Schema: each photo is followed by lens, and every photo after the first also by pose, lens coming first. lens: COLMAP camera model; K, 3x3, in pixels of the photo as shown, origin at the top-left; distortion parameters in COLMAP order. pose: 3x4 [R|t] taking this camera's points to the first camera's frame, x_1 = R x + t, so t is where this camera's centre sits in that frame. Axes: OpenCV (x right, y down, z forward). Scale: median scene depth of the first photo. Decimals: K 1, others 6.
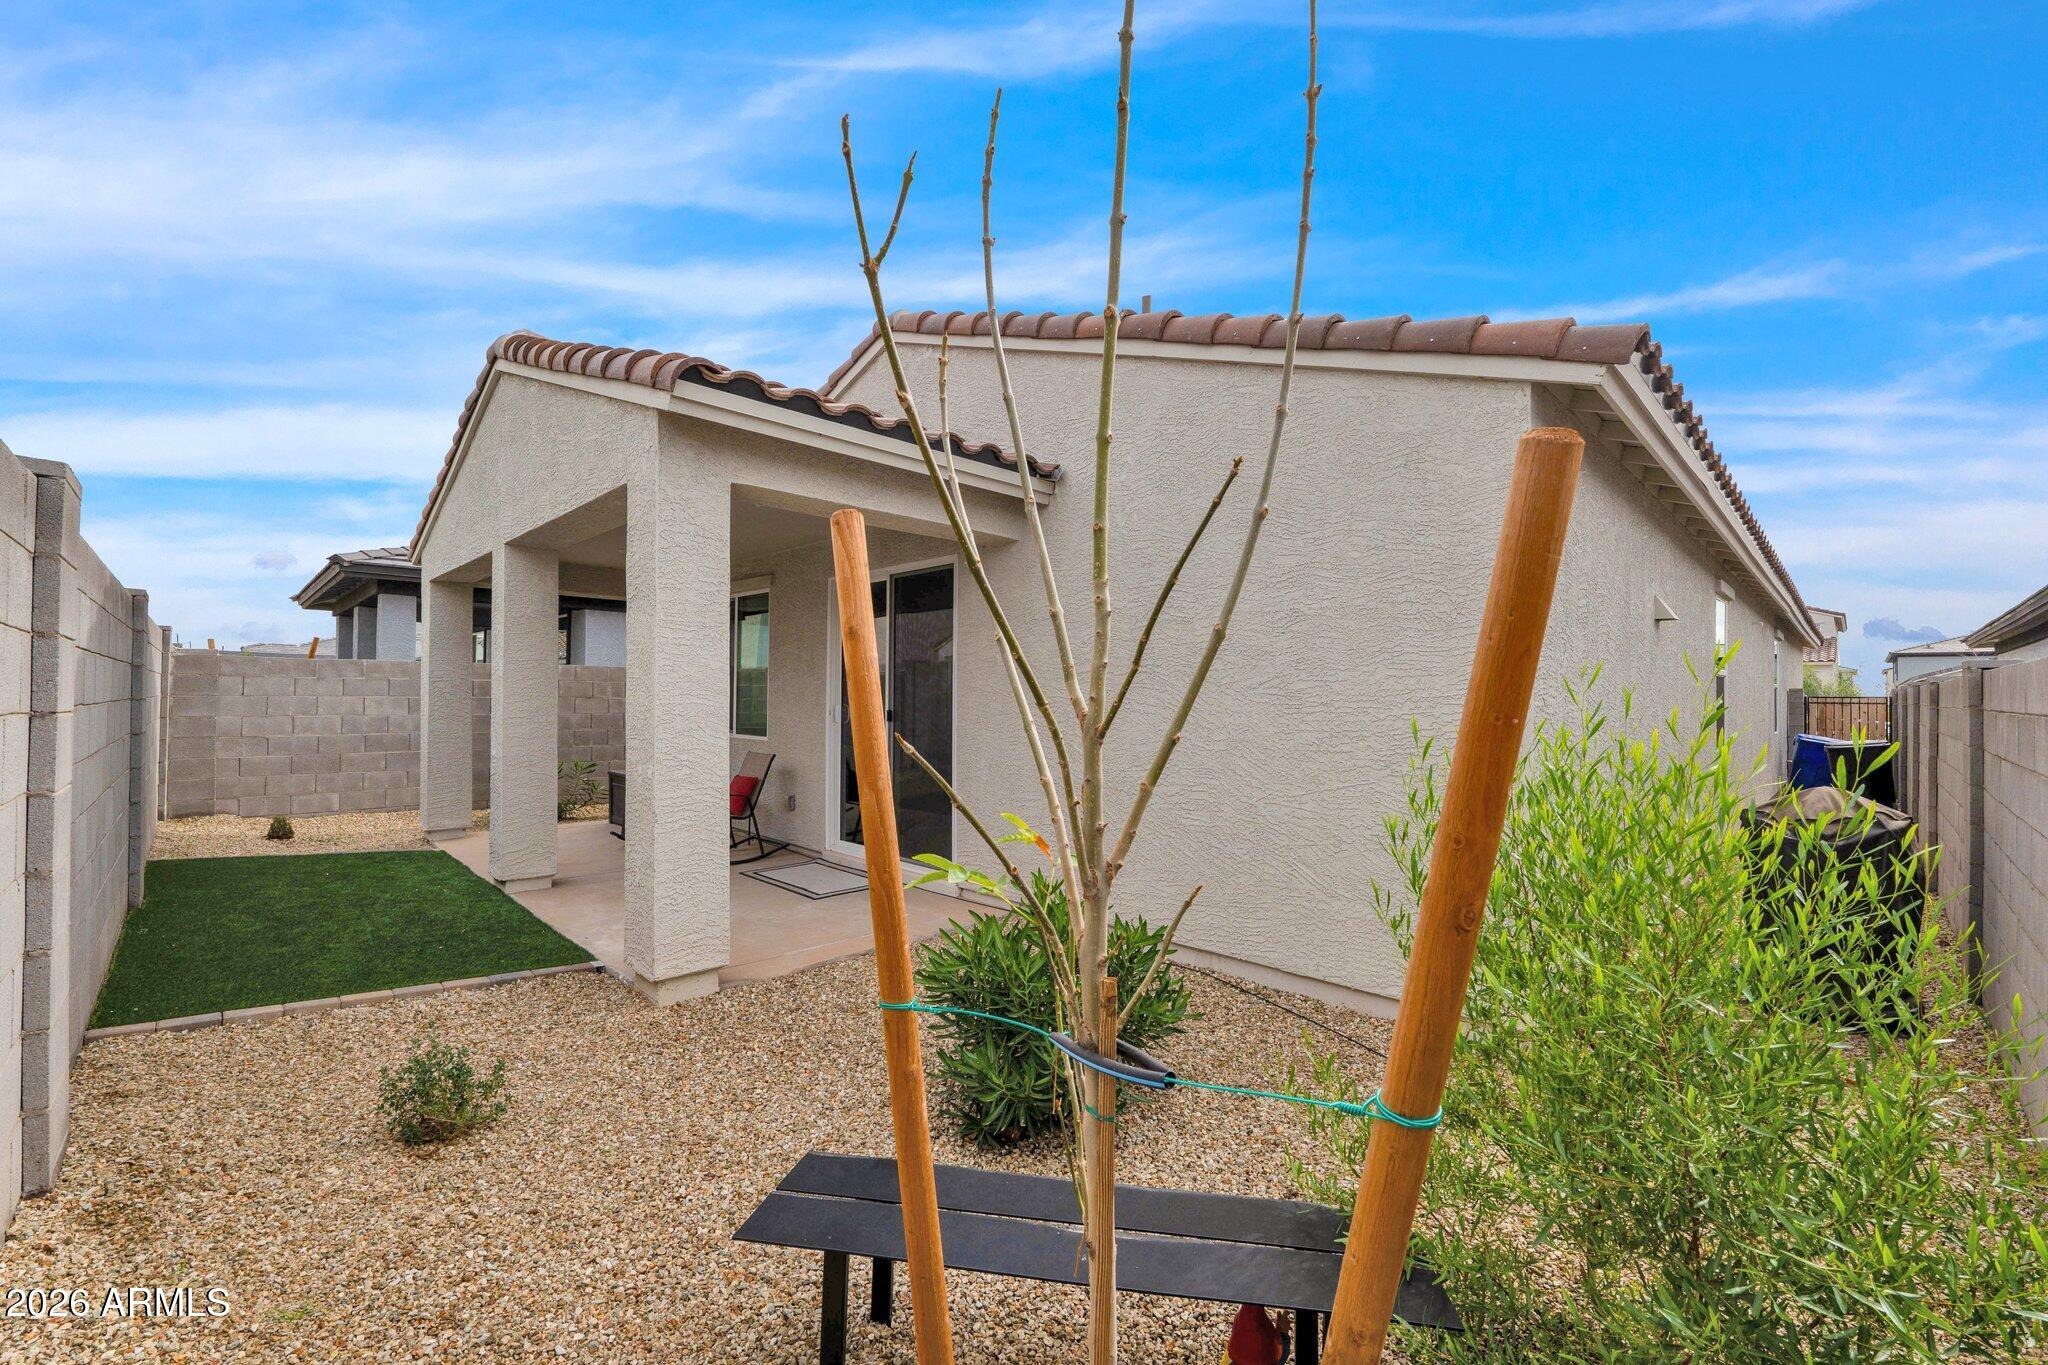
lens RADIAL K [[843.0, 0, 1024.0], [0, 843.0, 682.5], [0, 0, 1]] dist [0.000636, 0.000158]
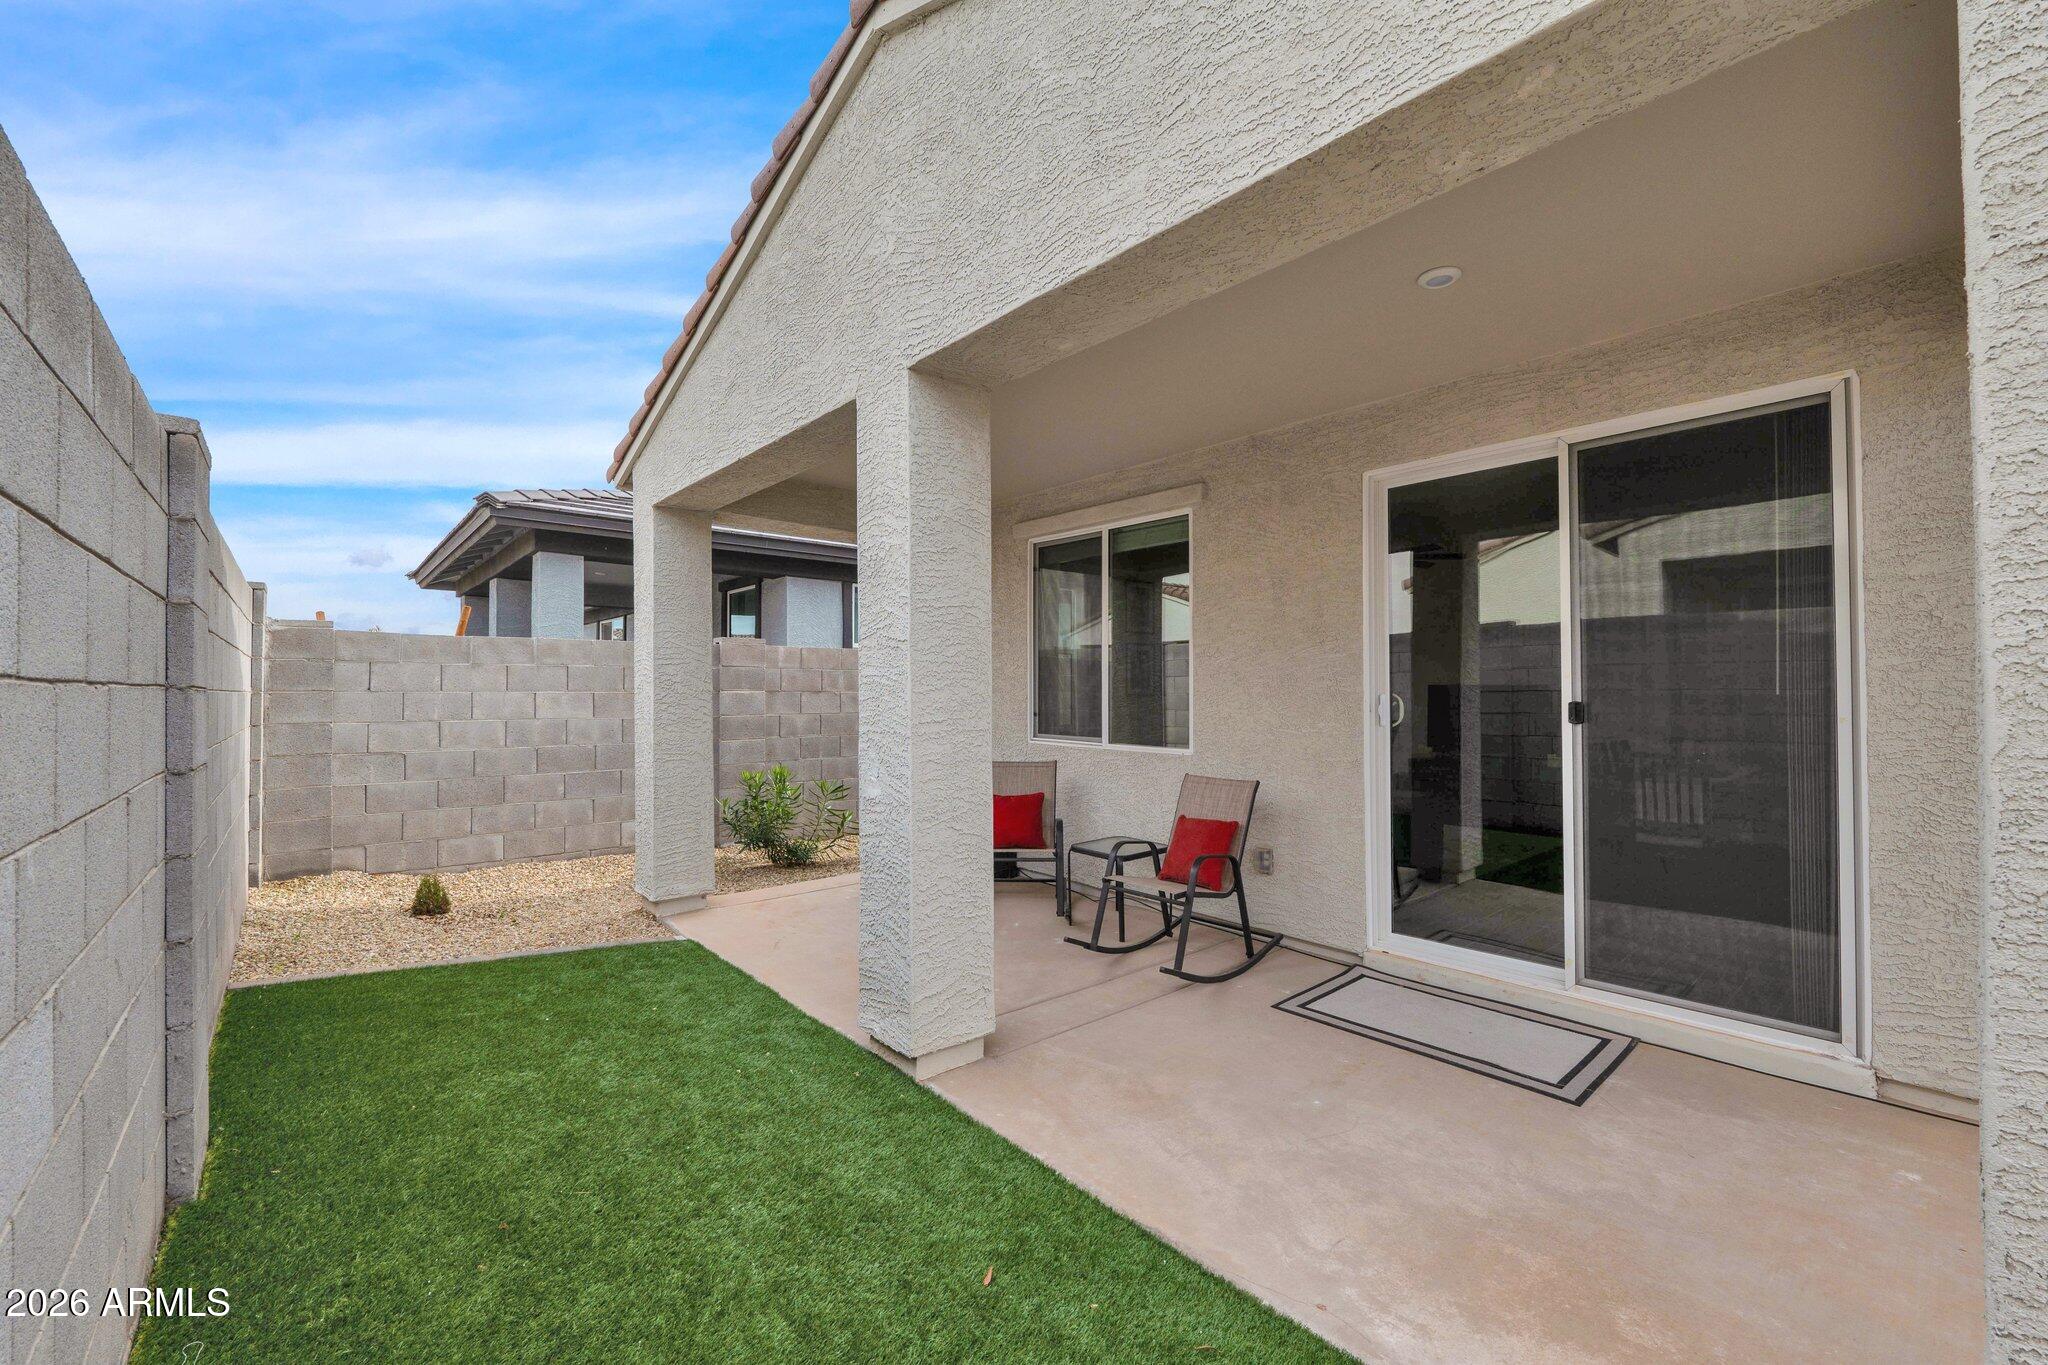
lens RADIAL K [[828.0, 0, 1026.5], [0, 828.0, 682.5], [0, 0, 1]] dist [-0.000912, 0.000088]
pose [[0.998691, -0.010397, -0.050081, -0.371890], [0.010504, 0.999943, 0.001864, 0.012722], [0.050059, -0.002387, 0.998743, 0.370478]]
